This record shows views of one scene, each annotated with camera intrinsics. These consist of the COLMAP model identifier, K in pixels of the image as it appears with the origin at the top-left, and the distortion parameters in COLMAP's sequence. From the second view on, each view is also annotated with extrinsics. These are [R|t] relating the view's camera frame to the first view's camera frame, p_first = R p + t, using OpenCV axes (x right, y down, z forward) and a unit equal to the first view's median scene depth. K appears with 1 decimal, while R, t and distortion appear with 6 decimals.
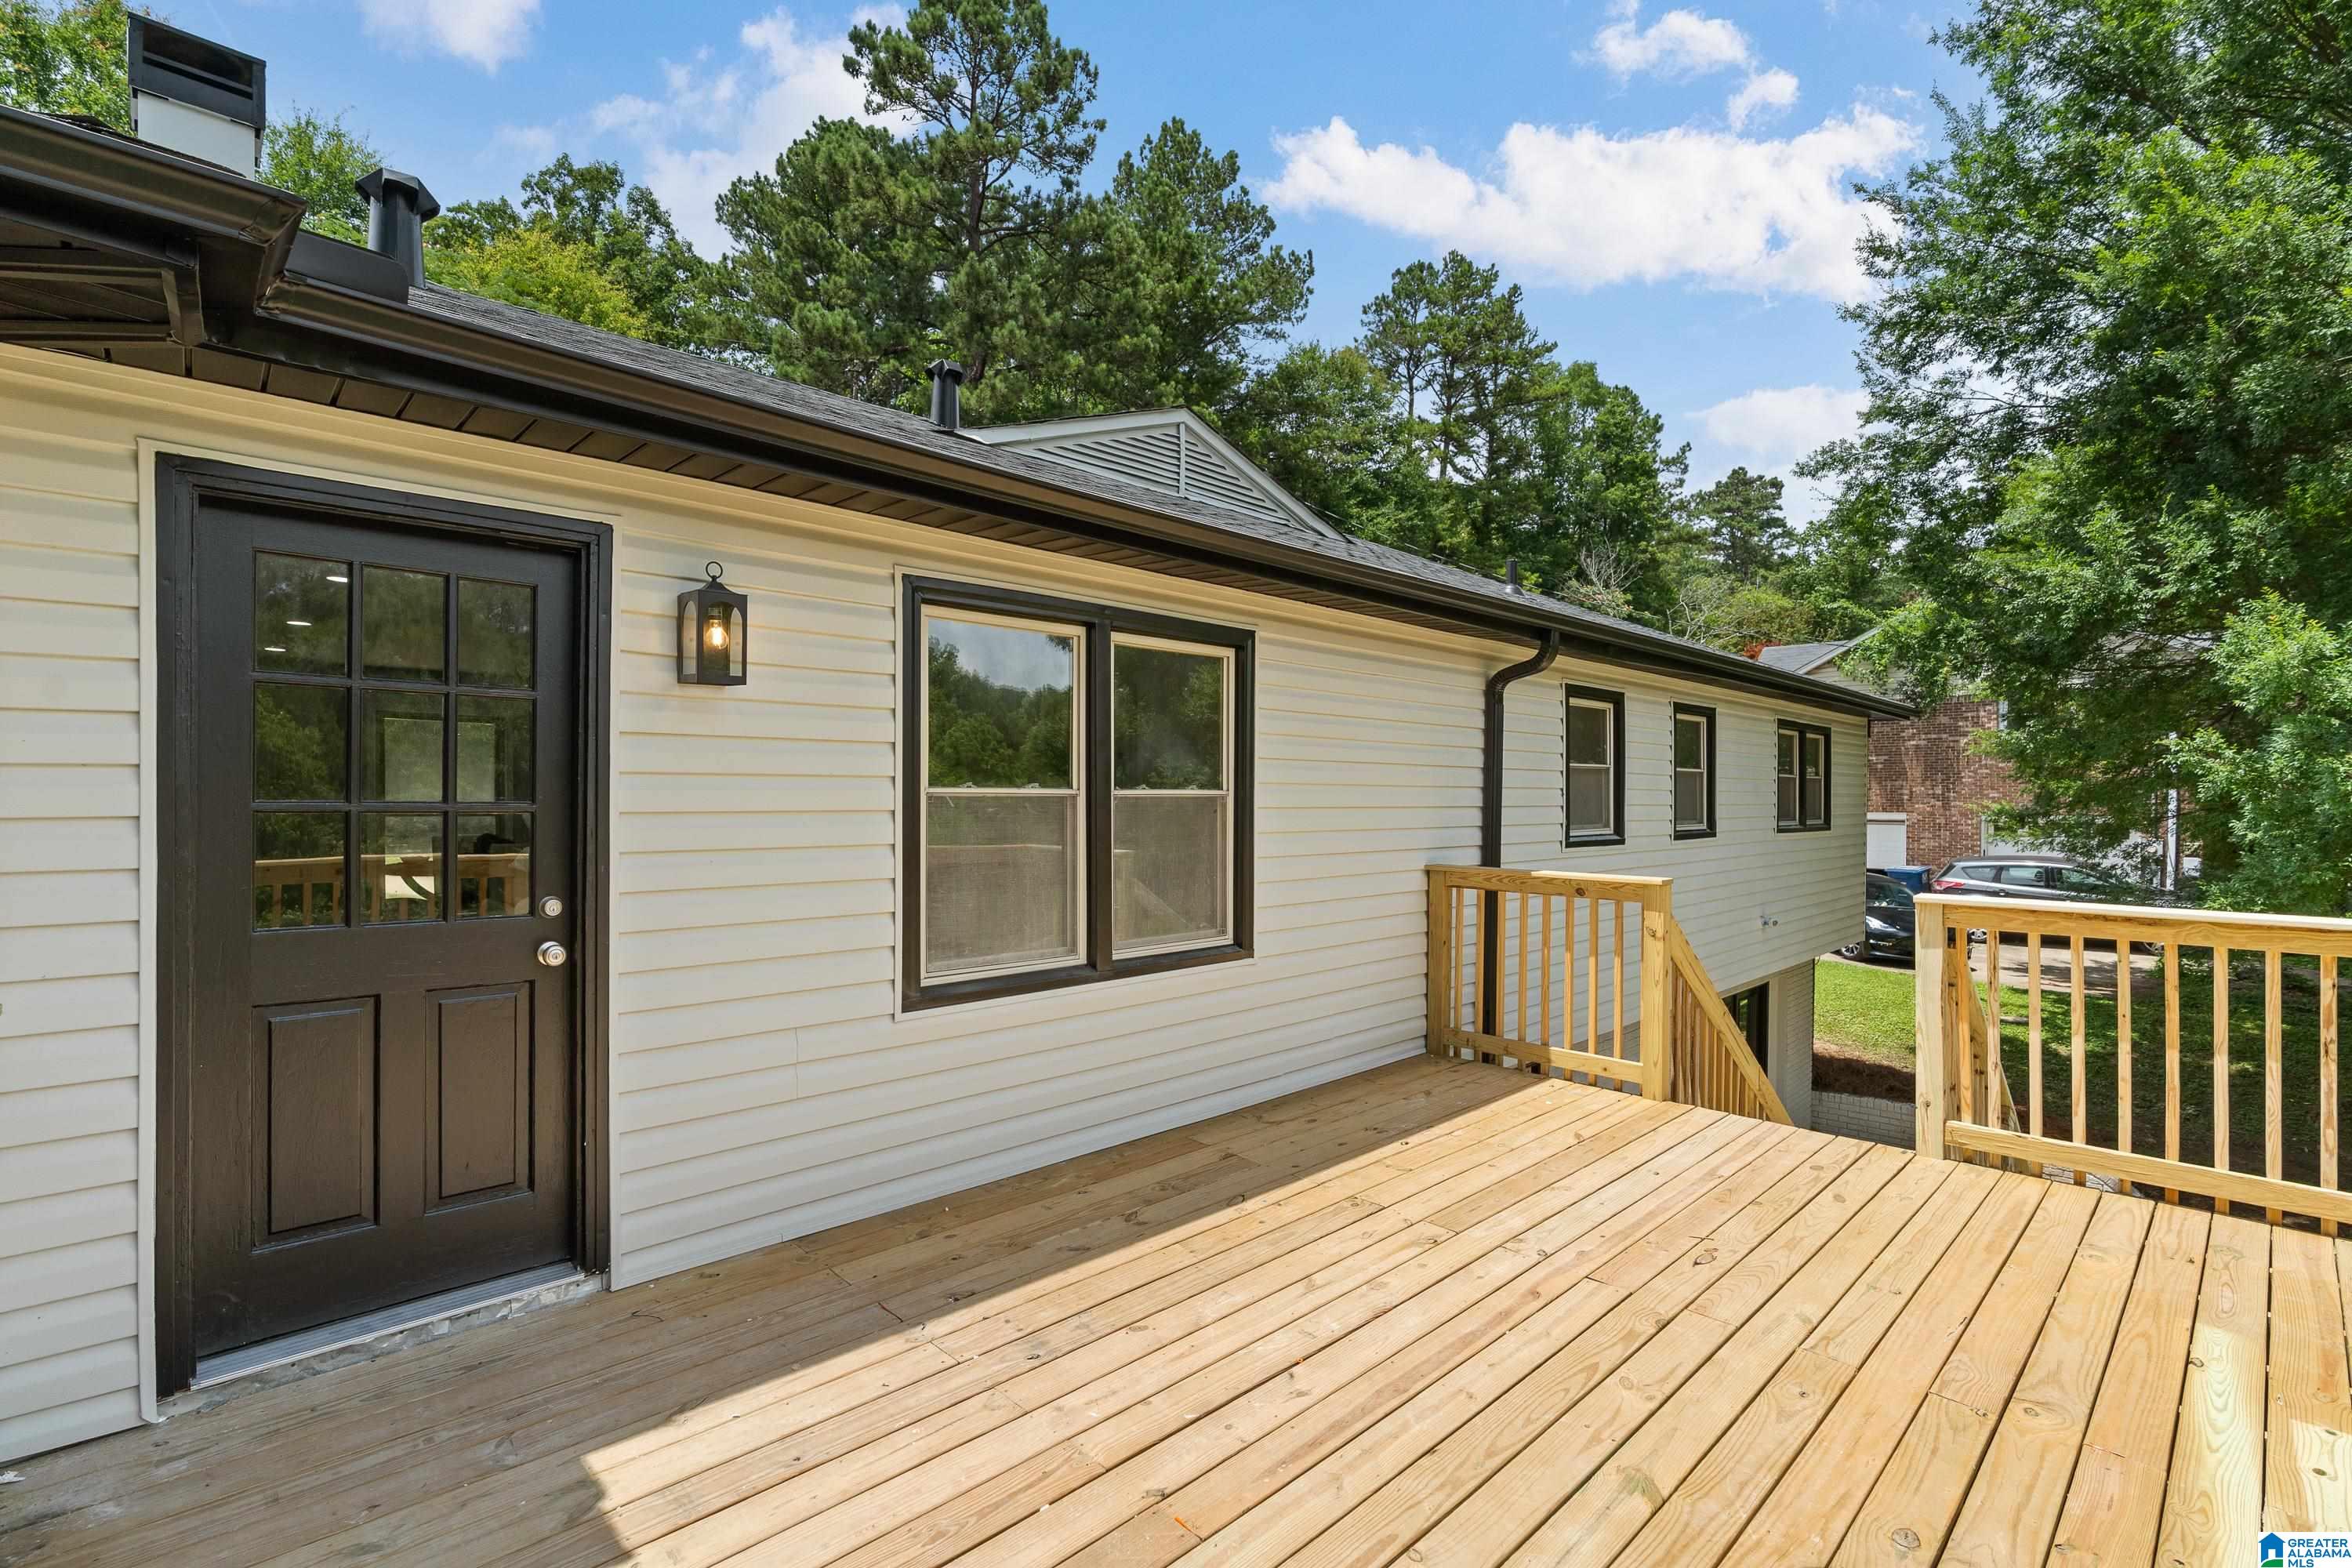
lens RADIAL K [[1067.8, 0, 1165.3], [0, 1067.8, 800.9], [0, 0, 1]] dist [0.001281, 0.000462]
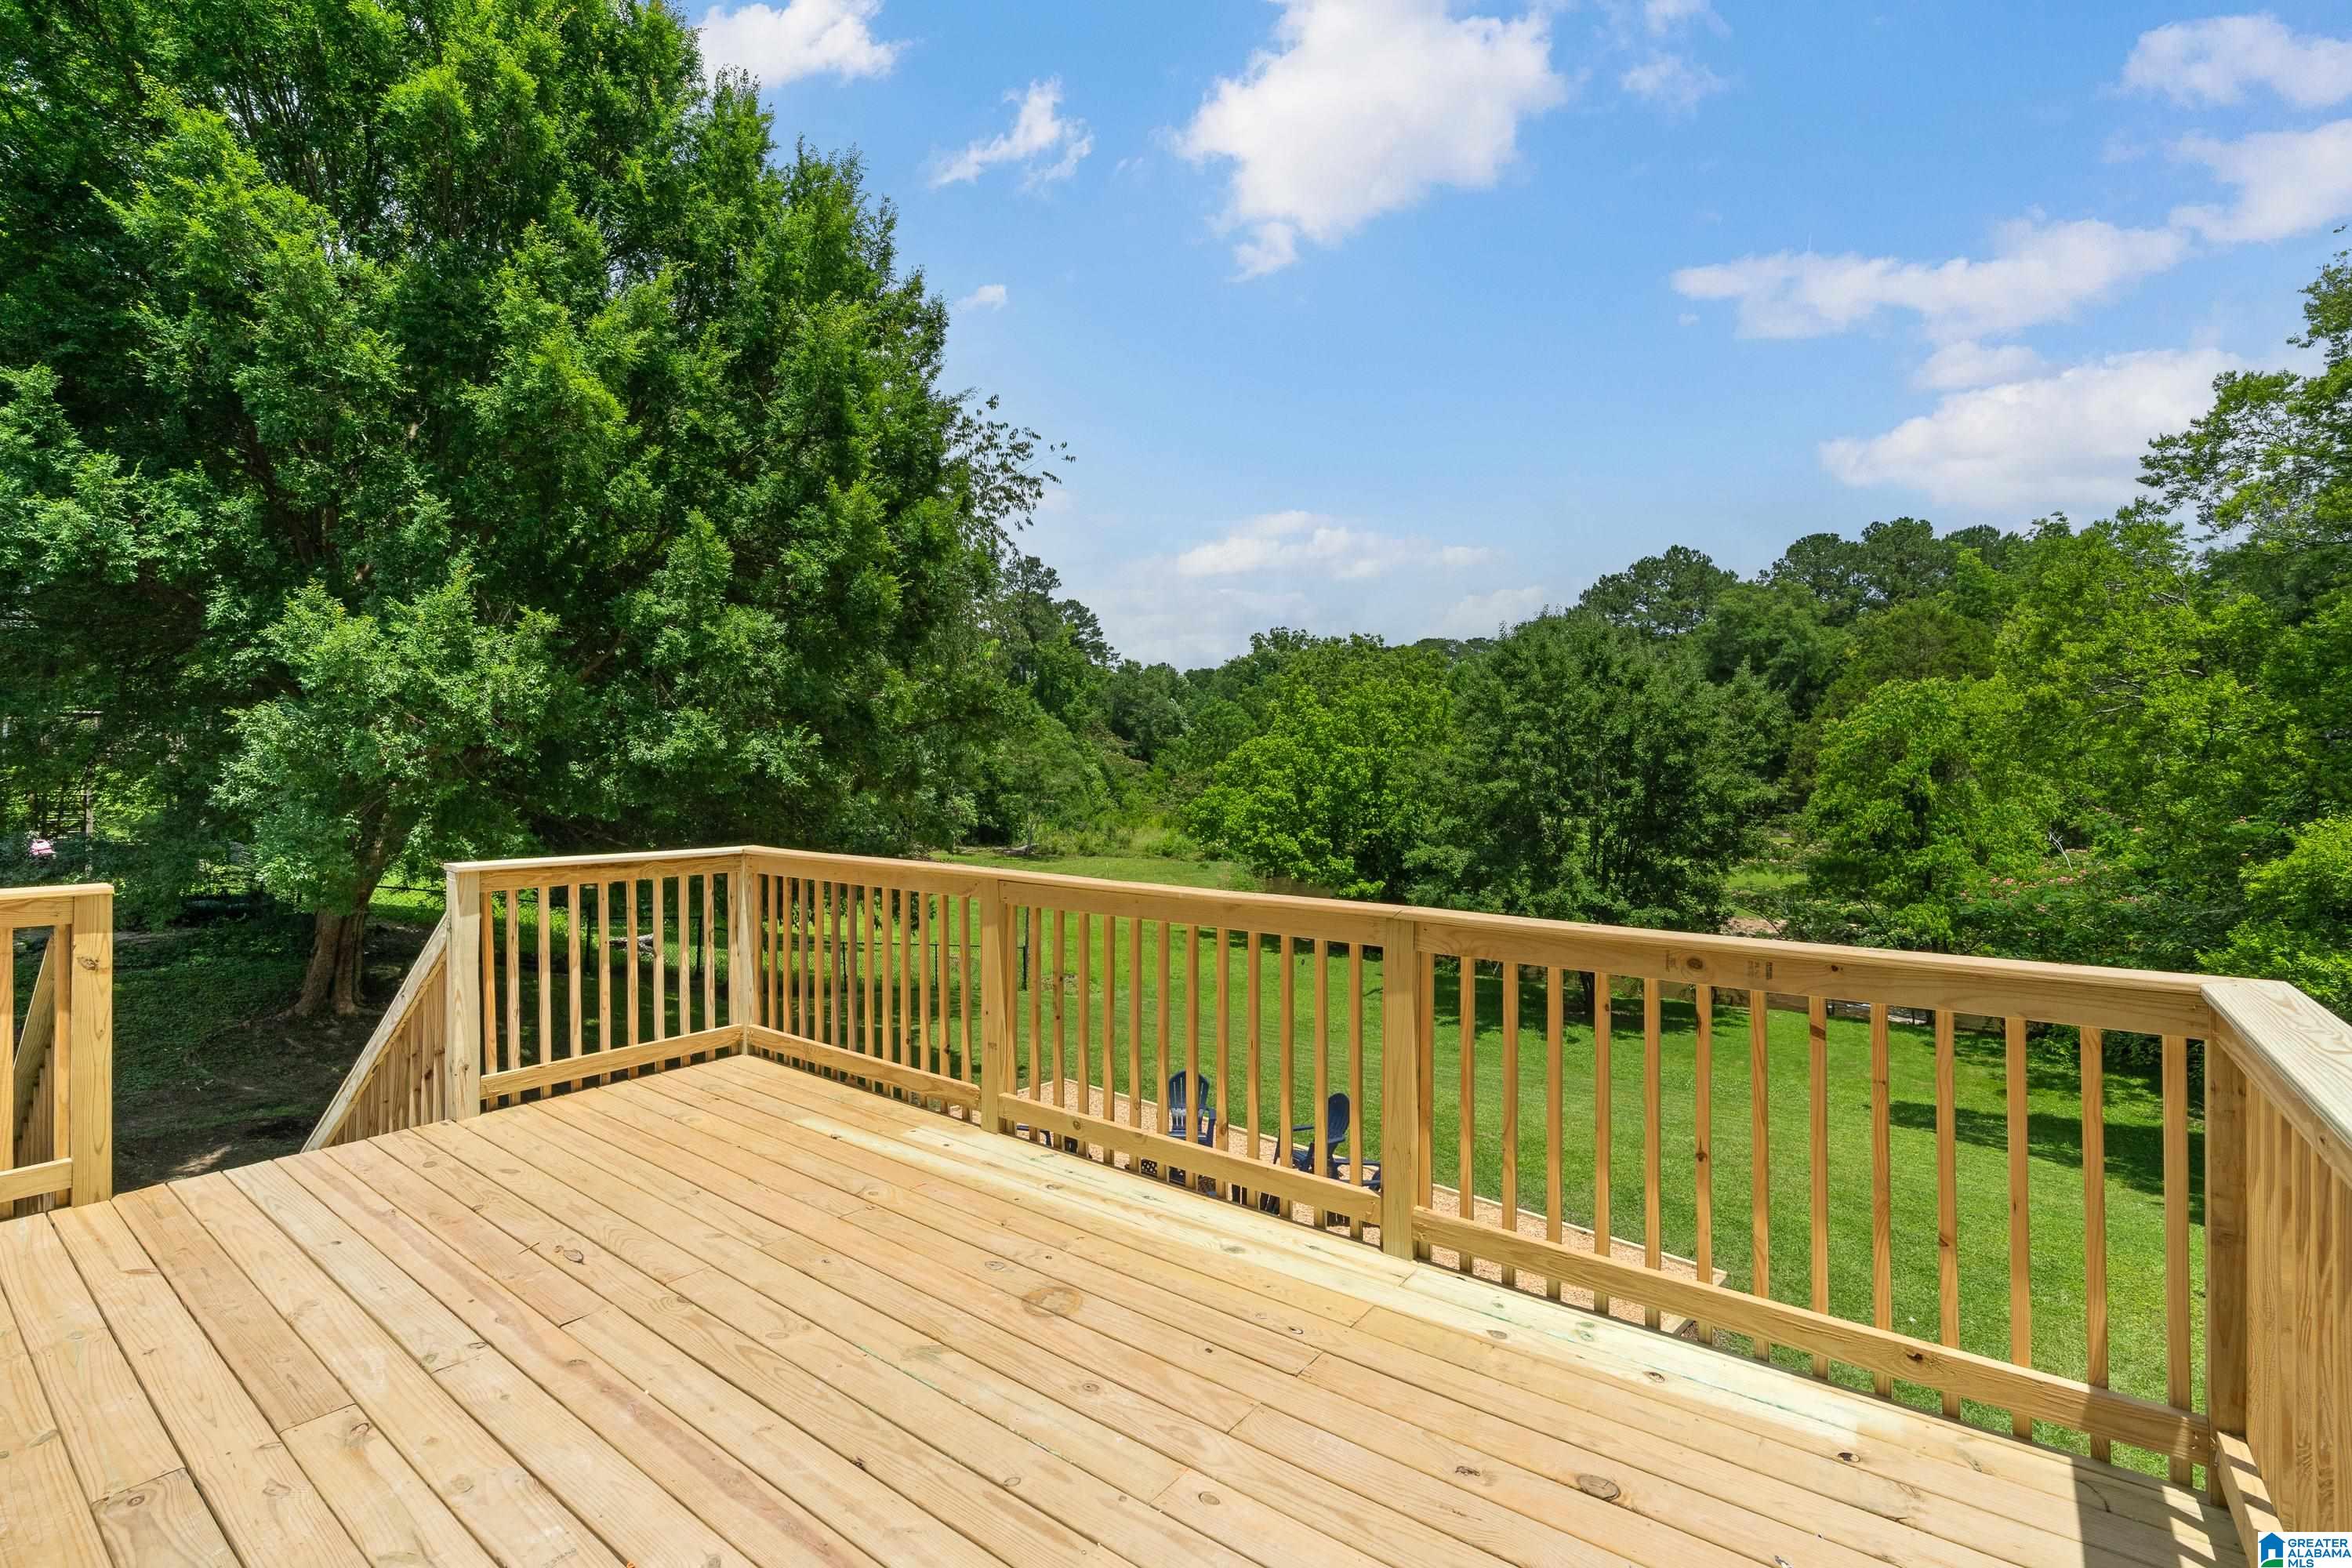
lens RADIAL K [[1067.8, 0, 1182.3], [0, 1067.8, 773.7], [0, 0, 1]] dist [0.001281, 0.000462]
pose [[-0.151000, -0.011819, 0.988463, -0.149825], [0.000827, 0.999927, 0.012083, -0.004071], [-0.988533, 0.002642, -0.150979, 0.174684]]
